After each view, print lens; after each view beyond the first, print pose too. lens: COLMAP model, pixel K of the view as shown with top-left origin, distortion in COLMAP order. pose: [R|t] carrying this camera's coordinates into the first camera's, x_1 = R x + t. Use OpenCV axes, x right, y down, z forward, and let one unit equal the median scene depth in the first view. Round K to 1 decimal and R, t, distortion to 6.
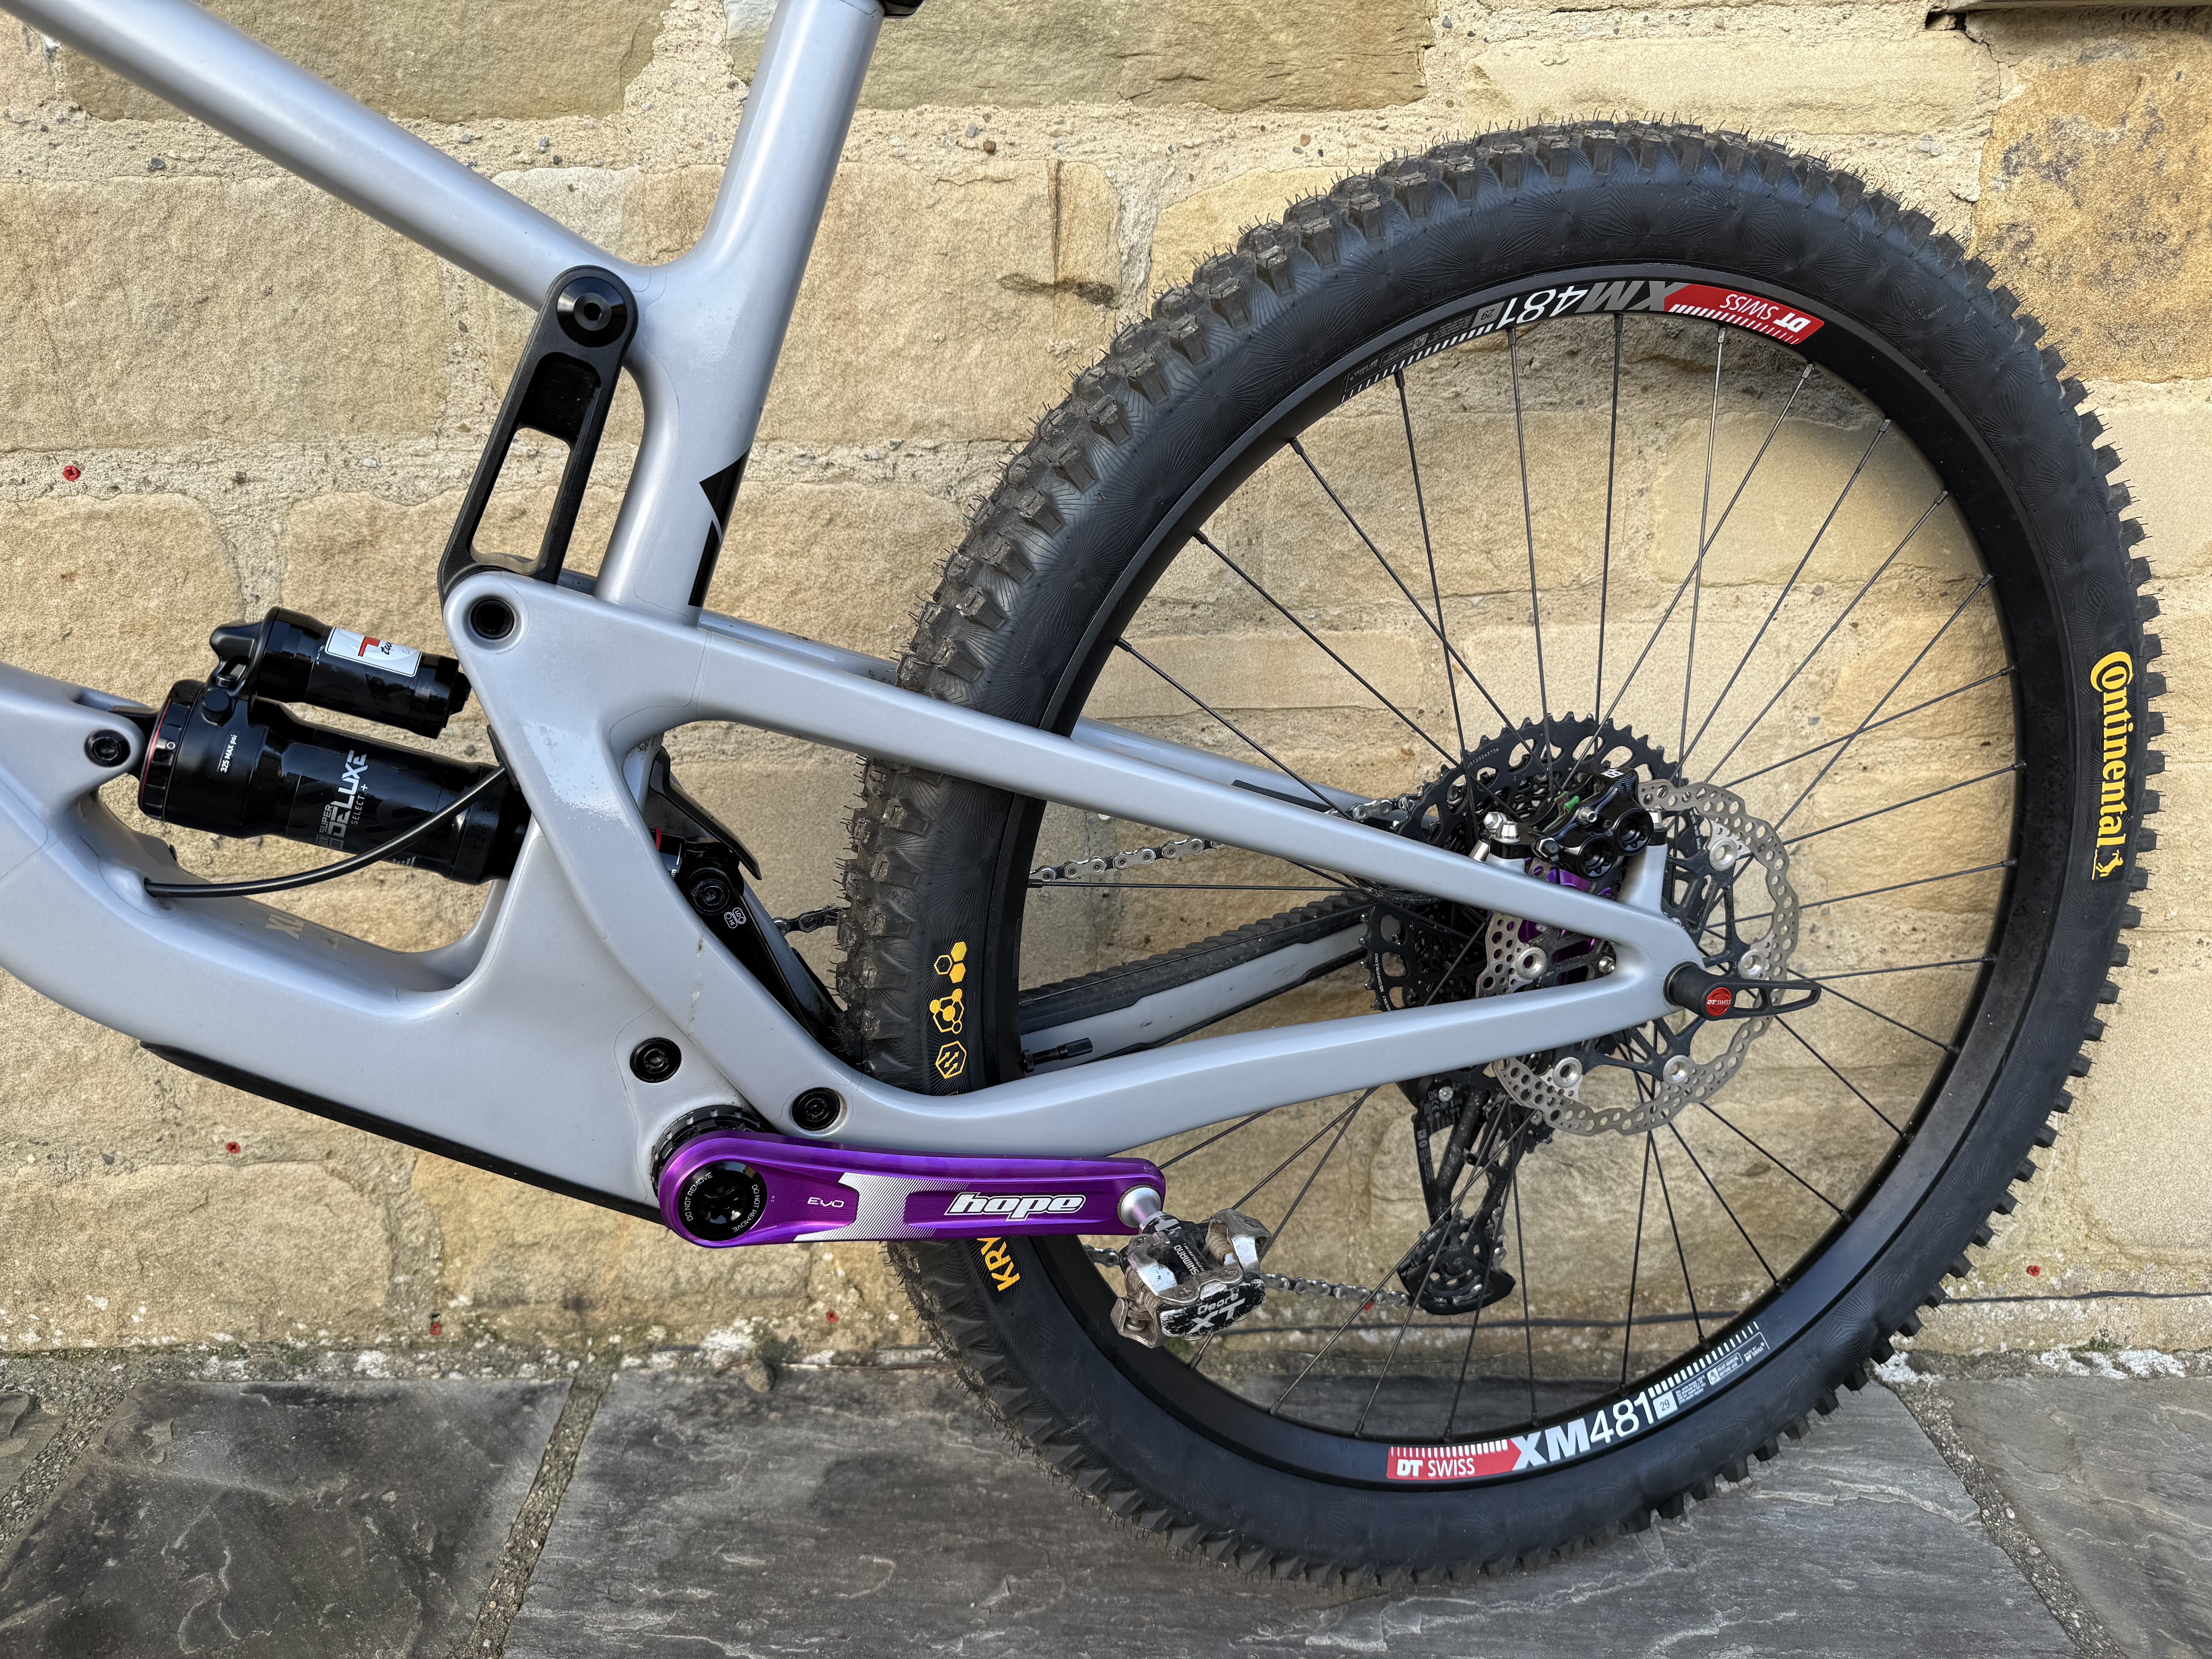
lens RADIAL K [[1582.5, 0, 1107.5], [0, 1582.5, 844.5], [0, 0, 1]] dist [0.003183, -0.004851]
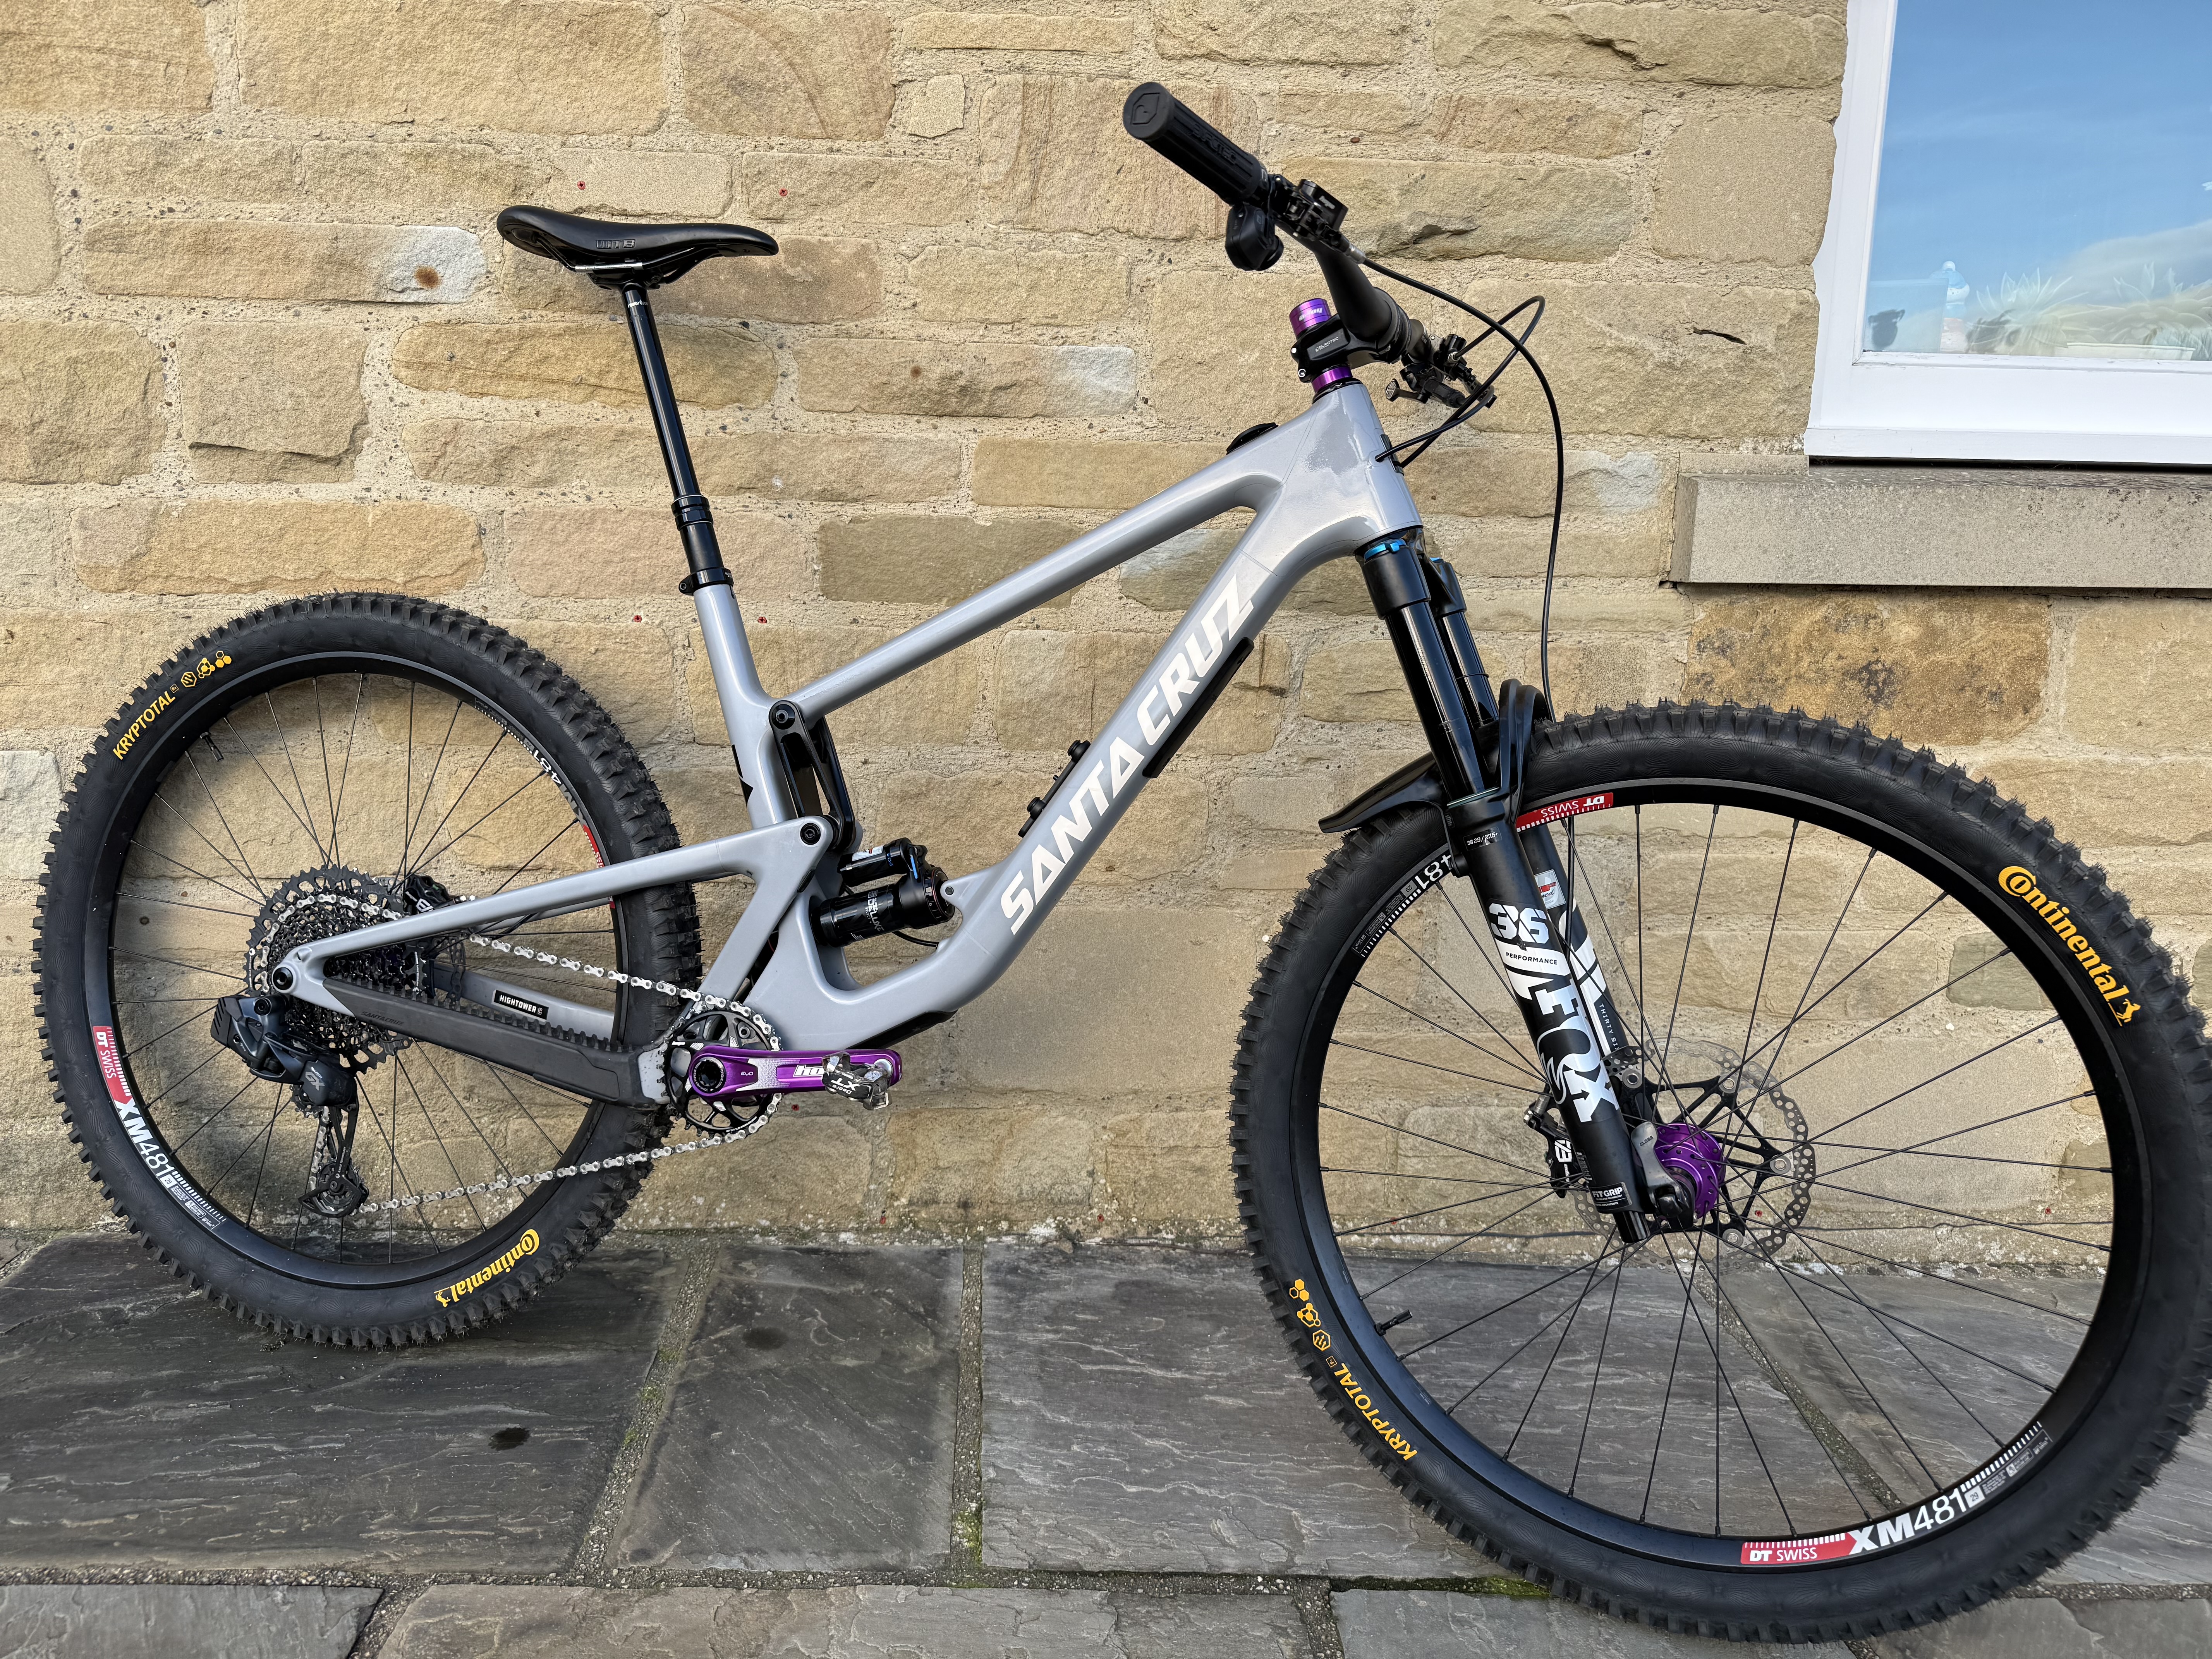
lens RADIAL K [[1617.9, 0, 1106.0], [0, 1617.9, 829.5], [0, 0, 1]] dist [0.128505, -0.211924]
pose [[0.998119, 0.030623, 0.053107, -0.299319], [-0.022847, 0.989704, -0.141295, 0.130035], [-0.056887, 0.139816, 0.988542, -0.960819]]
